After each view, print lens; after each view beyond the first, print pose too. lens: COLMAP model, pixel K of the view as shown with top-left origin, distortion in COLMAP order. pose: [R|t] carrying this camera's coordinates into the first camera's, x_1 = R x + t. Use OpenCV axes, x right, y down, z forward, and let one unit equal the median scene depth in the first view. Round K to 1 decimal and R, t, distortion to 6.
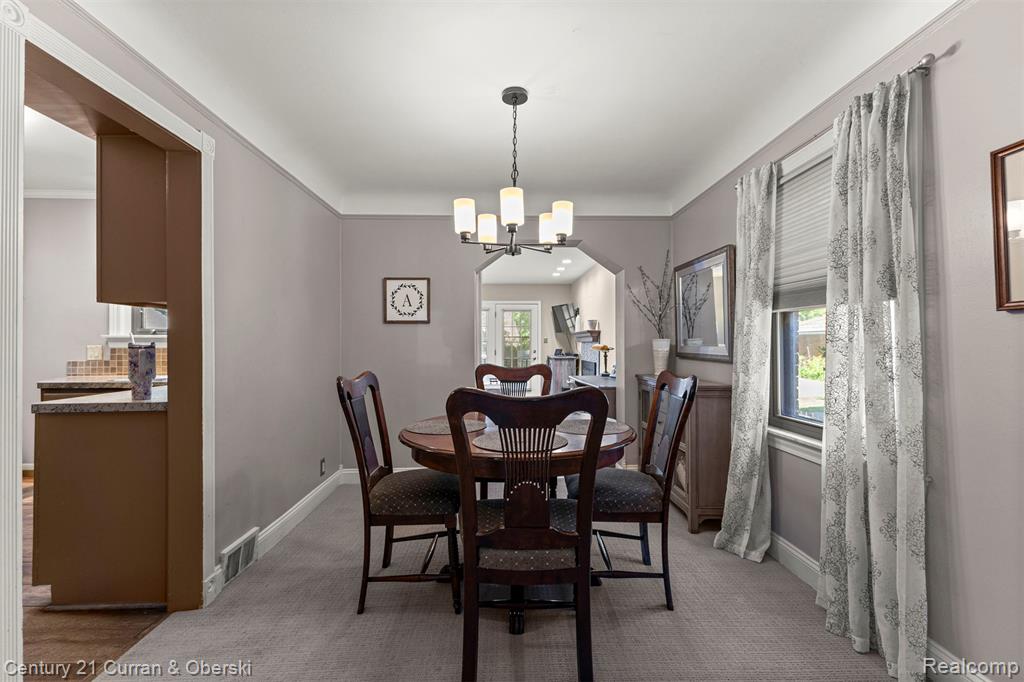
lens RADIAL K [[442.1, 0, 512.0], [0, 442.1, 341.0], [0, 0, 1]] dist [0.000916, -0.000317]
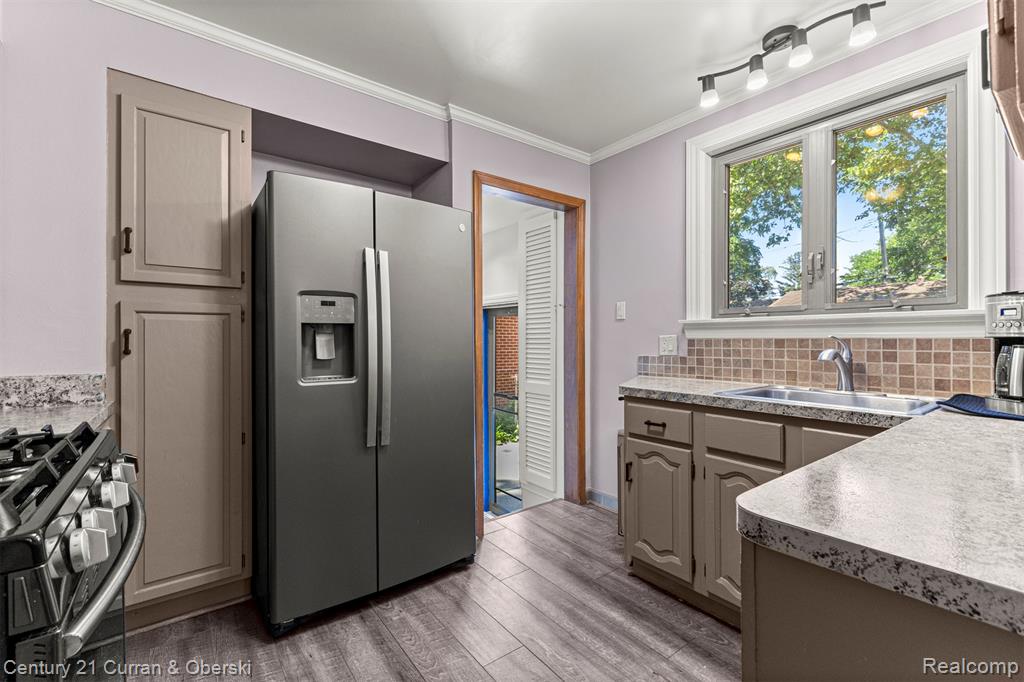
lens RADIAL K [[441.4, 0, 513.3], [0, 441.4, 331.4], [0, 0, 1]] dist [0.009680, 0.000187]
pose [[0.576158, -0.013986, -0.817219, -0.498657], [0.004356, 0.999892, -0.014041, 0.013234], [0.817327, 0.004530, 0.576157, 0.376126]]
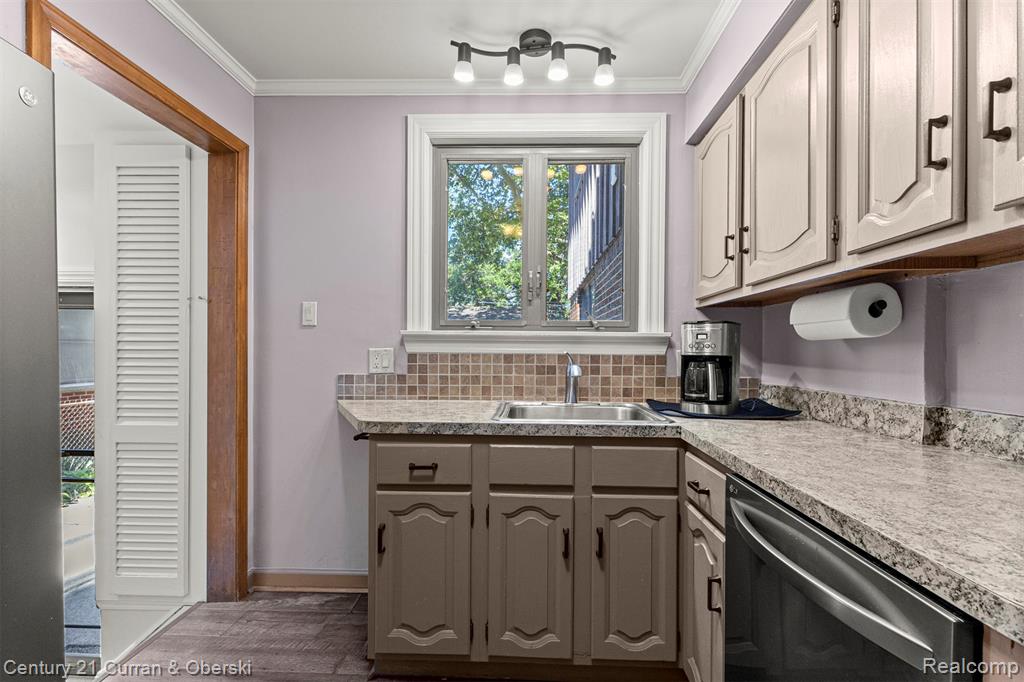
lens RADIAL K [[446.9, 0, 517.1], [0, 446.9, 351.7], [0, 0, 1]] dist [0.010697, 0.000012]
pose [[0.997264, 0.009546, -0.073297, -0.721935], [-0.009044, 0.999933, 0.007172, 0.008921], [0.073361, -0.006490, 0.997284, 0.421929]]
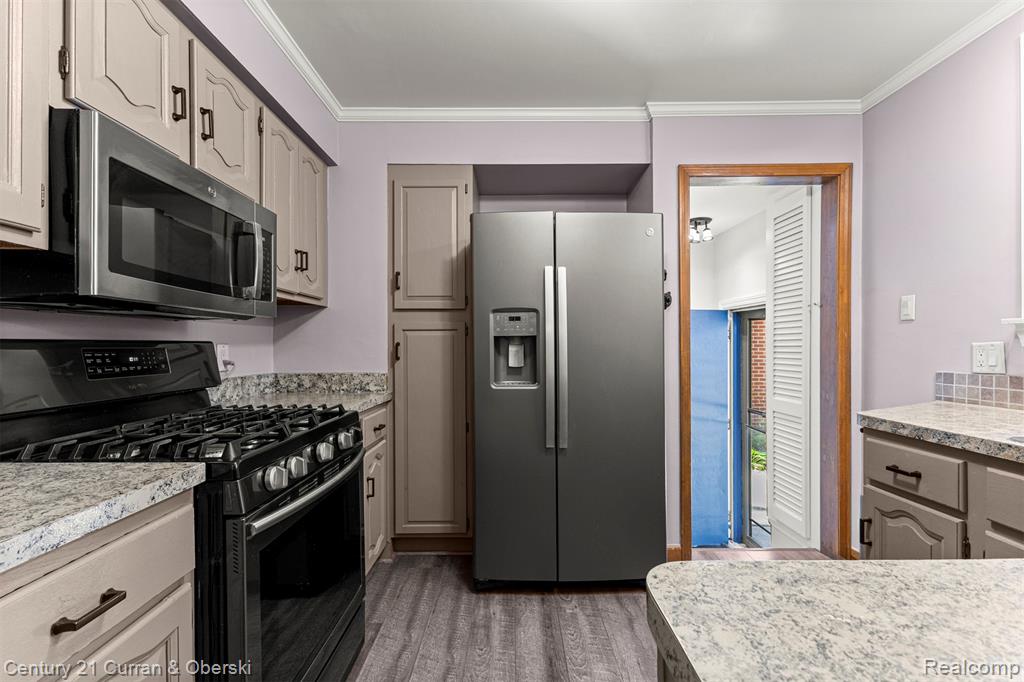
lens RADIAL K [[442.1, 0, 512.0], [0, 442.1, 341.0], [0, 0, 1]] dist [0.000916, -0.000317]
pose [[-0.036996, -0.009431, -0.999271, -0.451927], [0.009677, 0.999905, -0.009795, 0.008599], [0.999269, -0.010033, -0.036901, 0.508843]]
